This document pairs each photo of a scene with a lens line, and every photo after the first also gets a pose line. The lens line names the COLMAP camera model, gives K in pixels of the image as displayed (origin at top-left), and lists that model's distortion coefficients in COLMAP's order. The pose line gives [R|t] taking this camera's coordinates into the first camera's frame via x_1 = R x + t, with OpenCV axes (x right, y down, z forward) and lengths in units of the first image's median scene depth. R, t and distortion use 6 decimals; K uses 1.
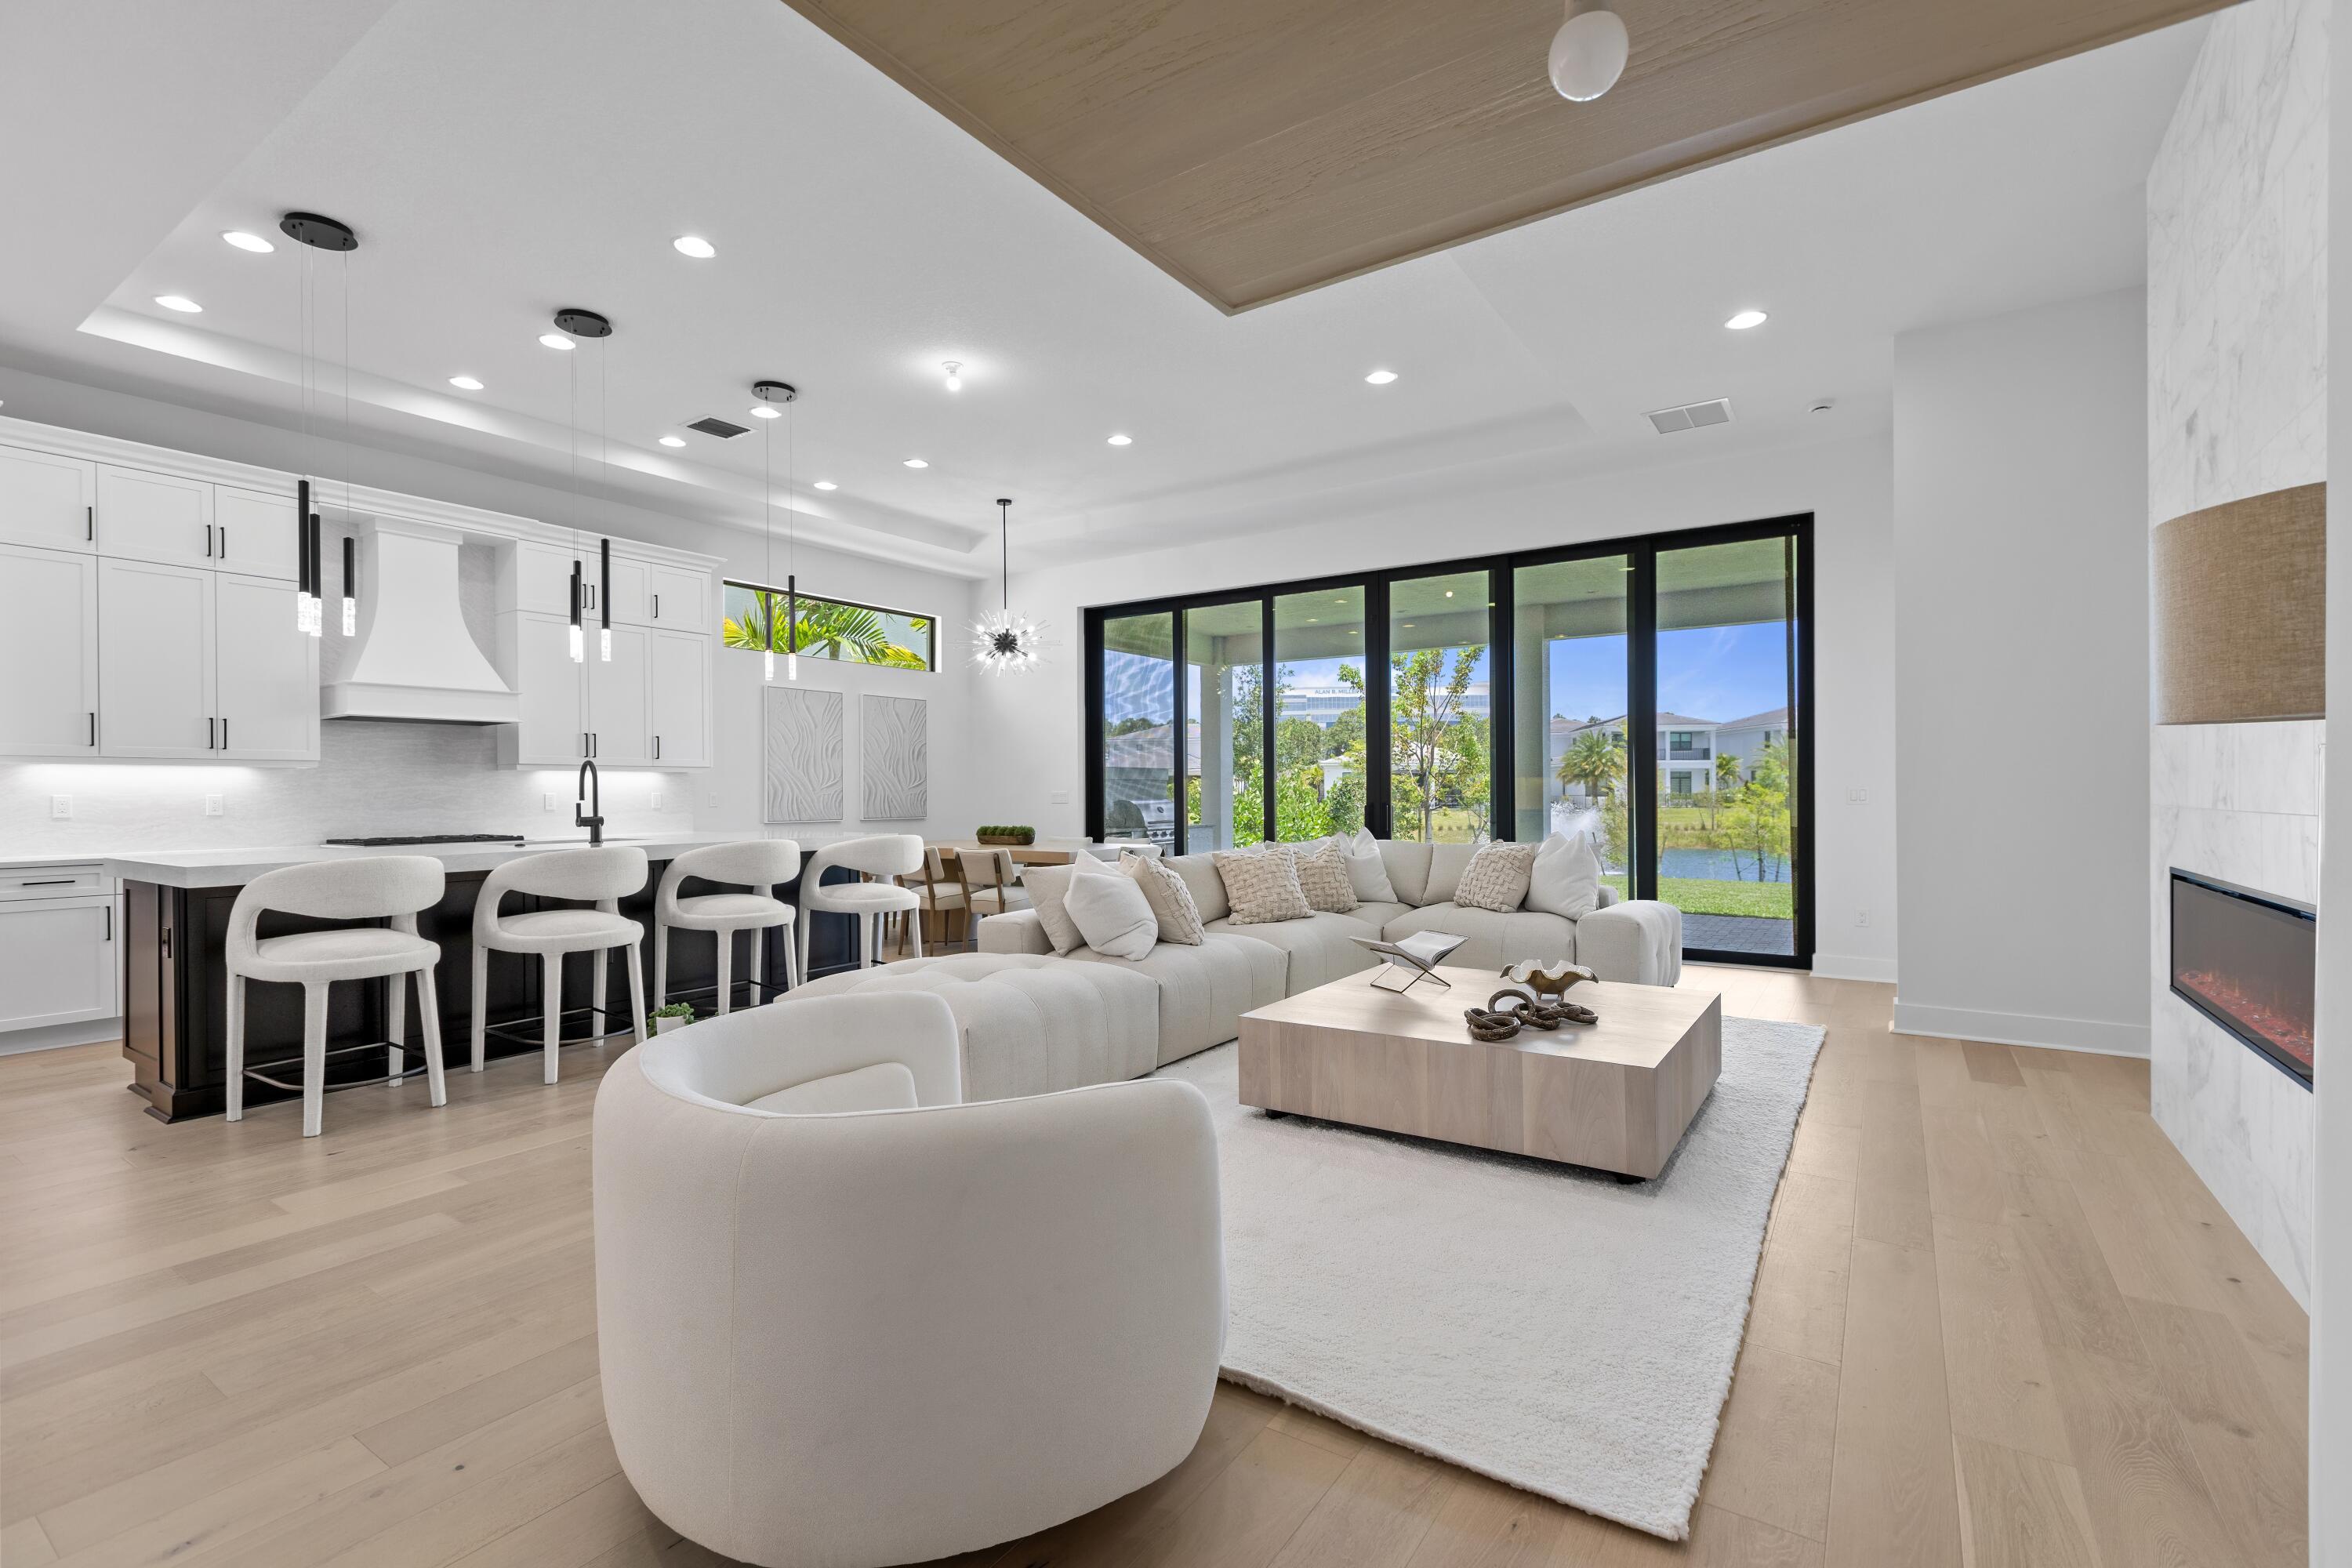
lens RADIAL K [[1033.3, 0, 1233.6], [0, 1033.3, 785.0], [0, 0, 1]] dist [-0.000978, -0.000026]
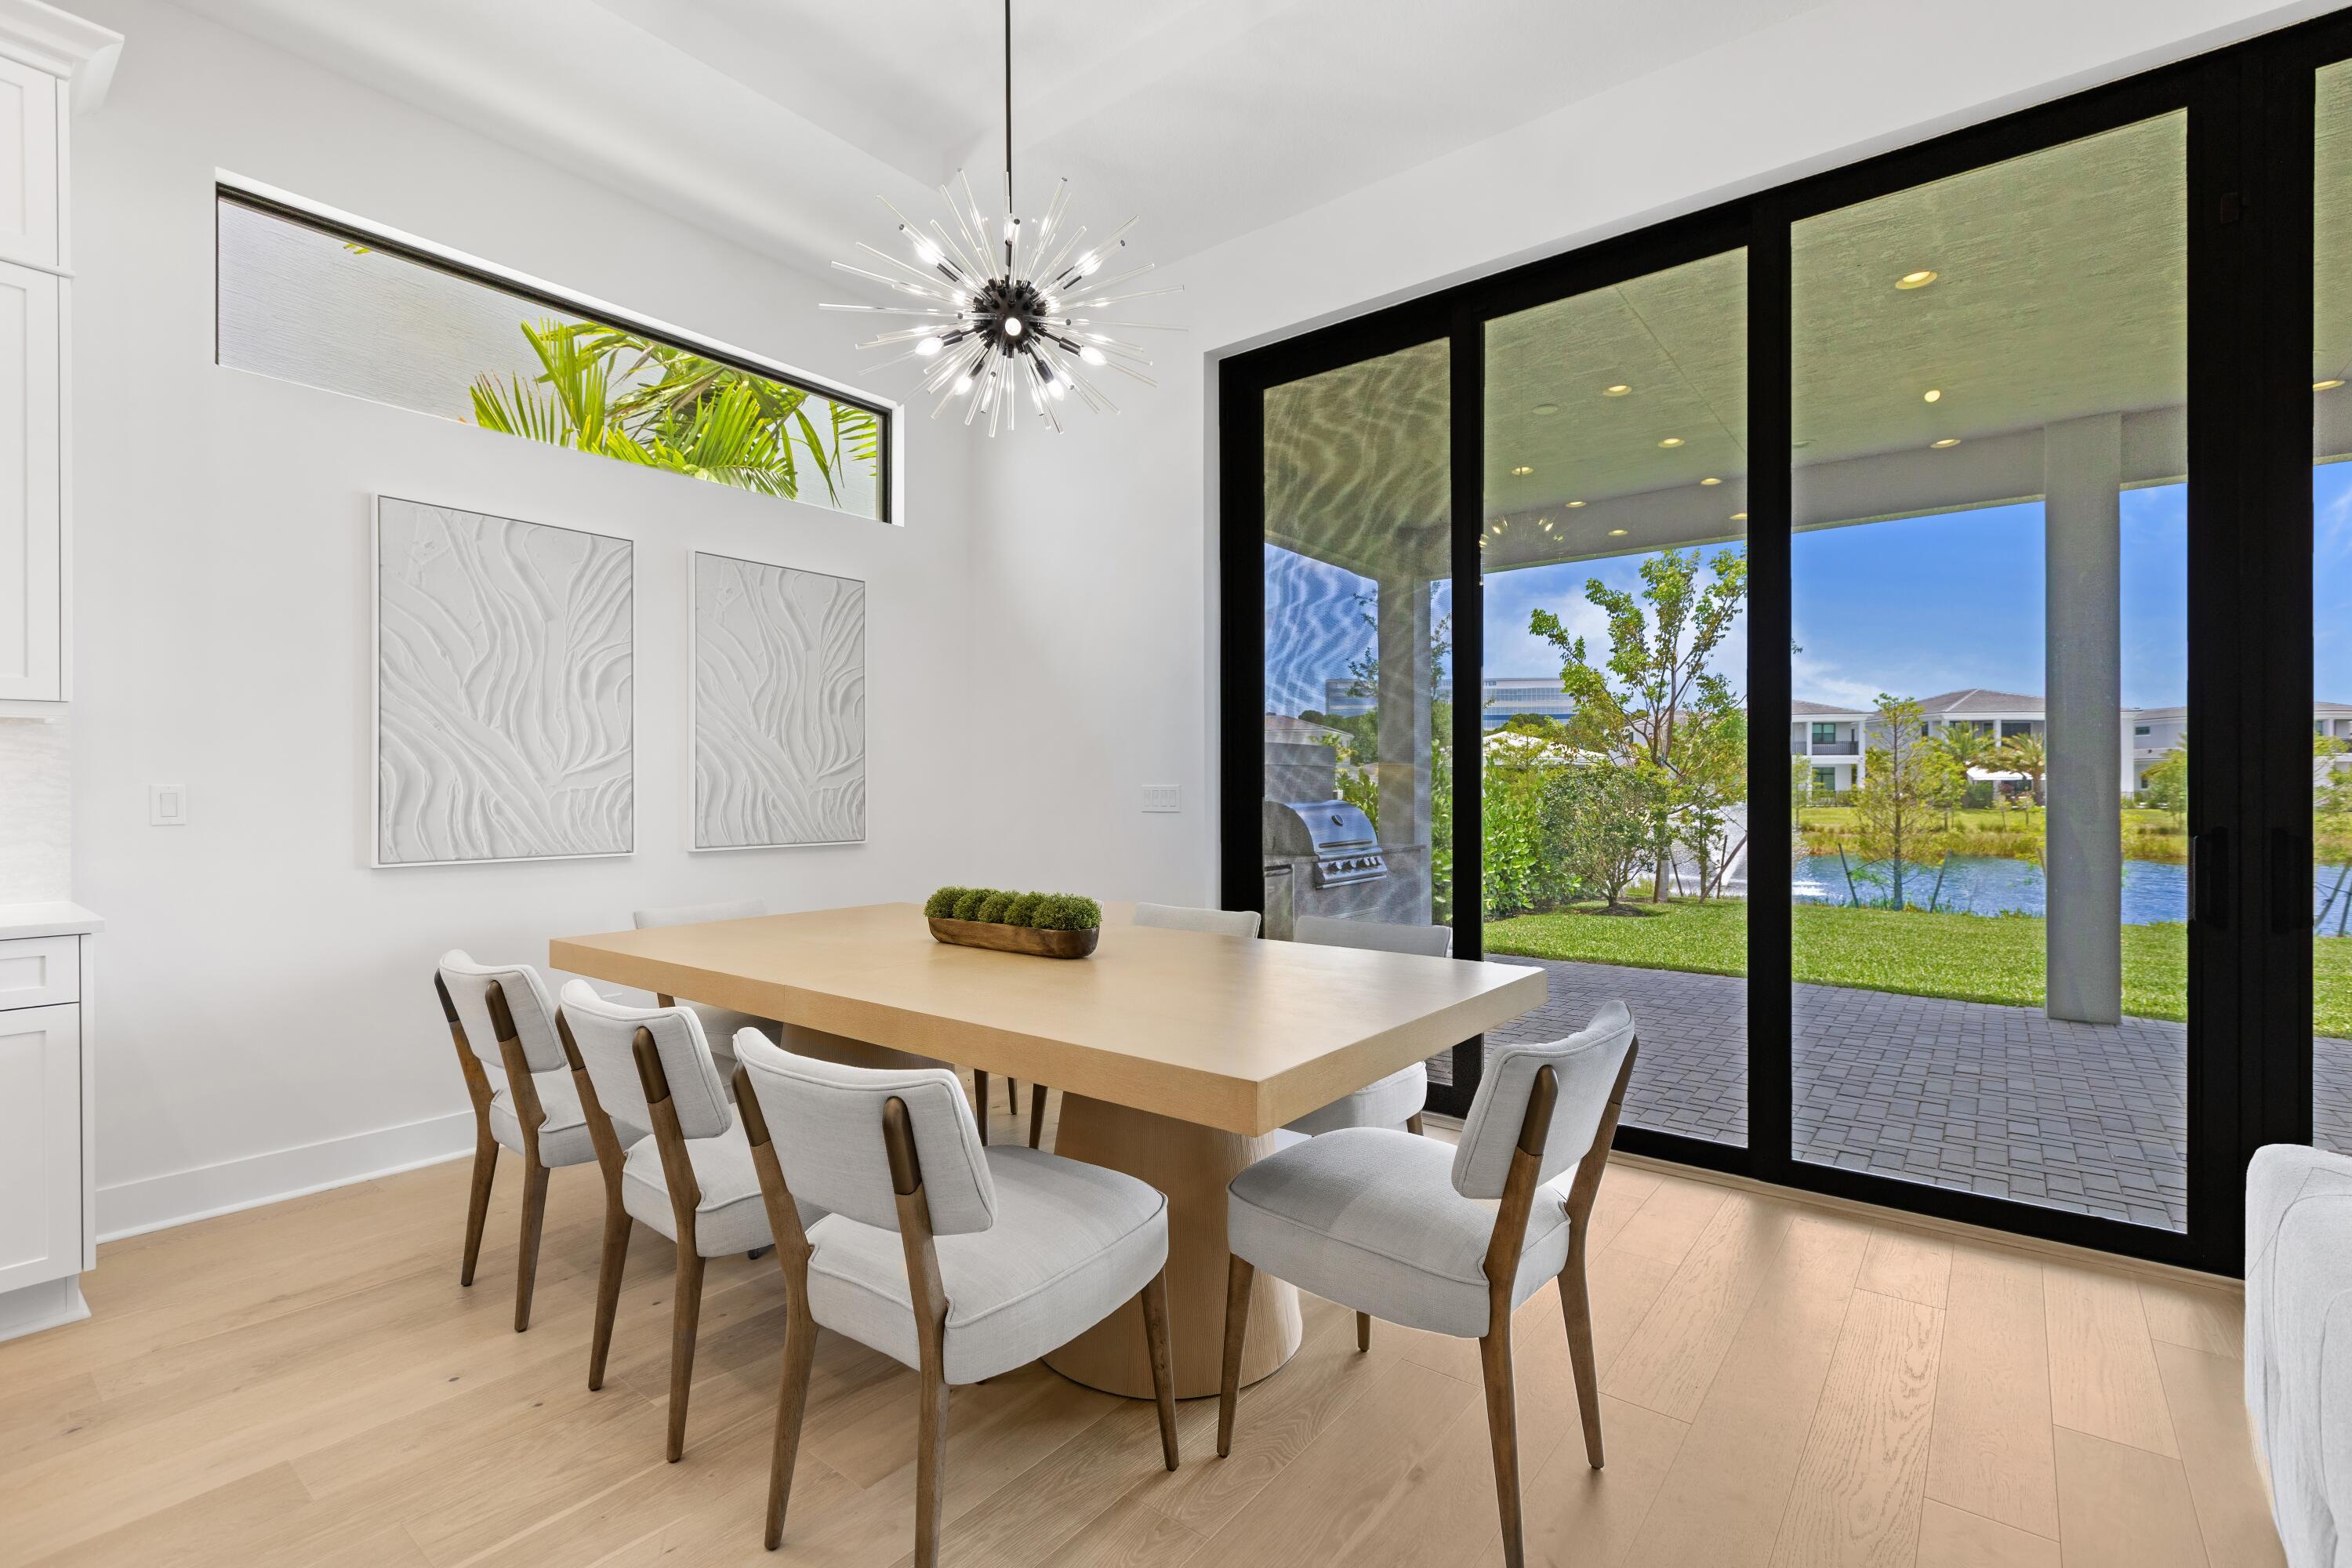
lens RADIAL K [[1106.6, 0, 1310.1], [0, 1106.6, 786.0], [0, 0, 1]] dist [0.002036, 0.000175]
pose [[0.999911, 0.008194, -0.010563, -0.110184], [-0.008115, 0.999939, 0.007468, 0.002253], [0.010624, -0.007382, 0.999916, 0.587258]]
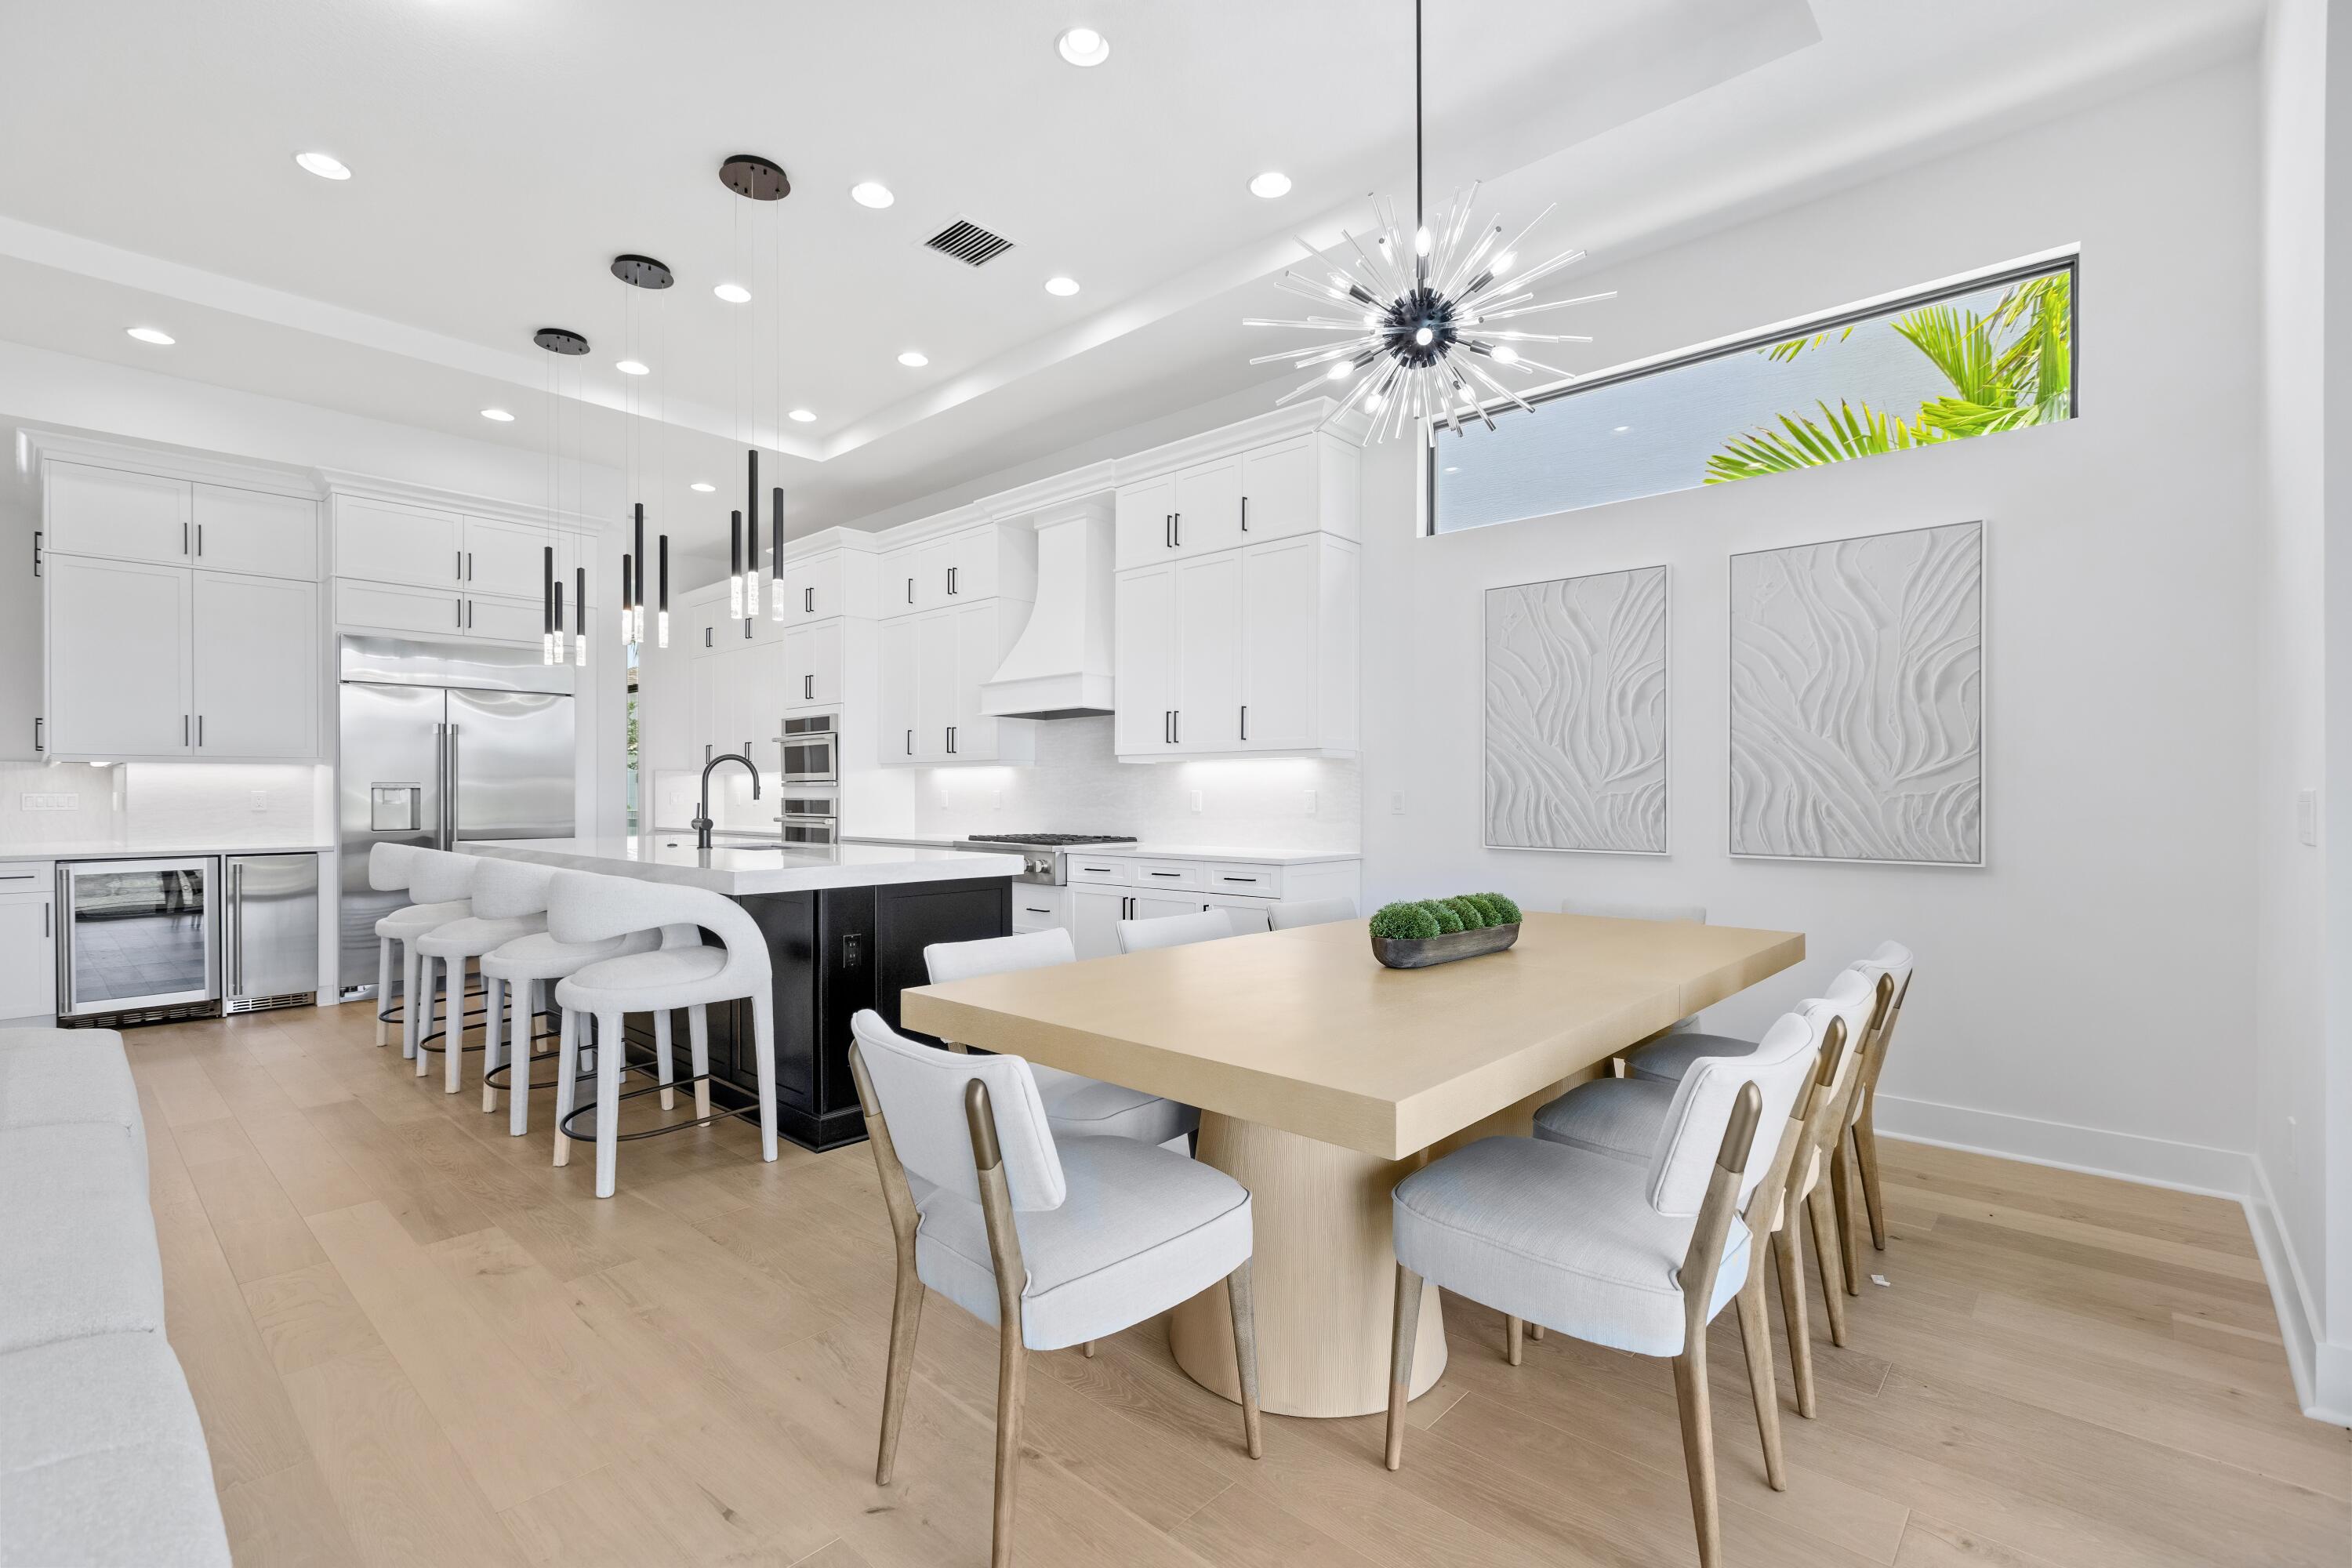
lens RADIAL K [[1034.8, 0, 1199.1], [0, 1034.8, 796.7], [0, 0, 1]] dist [-0.002829, -0.000062]
pose [[-0.169312, 0.013198, -0.985474, 0.096839], [0.008418, 0.999893, 0.011945, 0.003020], [0.985527, -0.006273, -0.169405, 0.912739]]
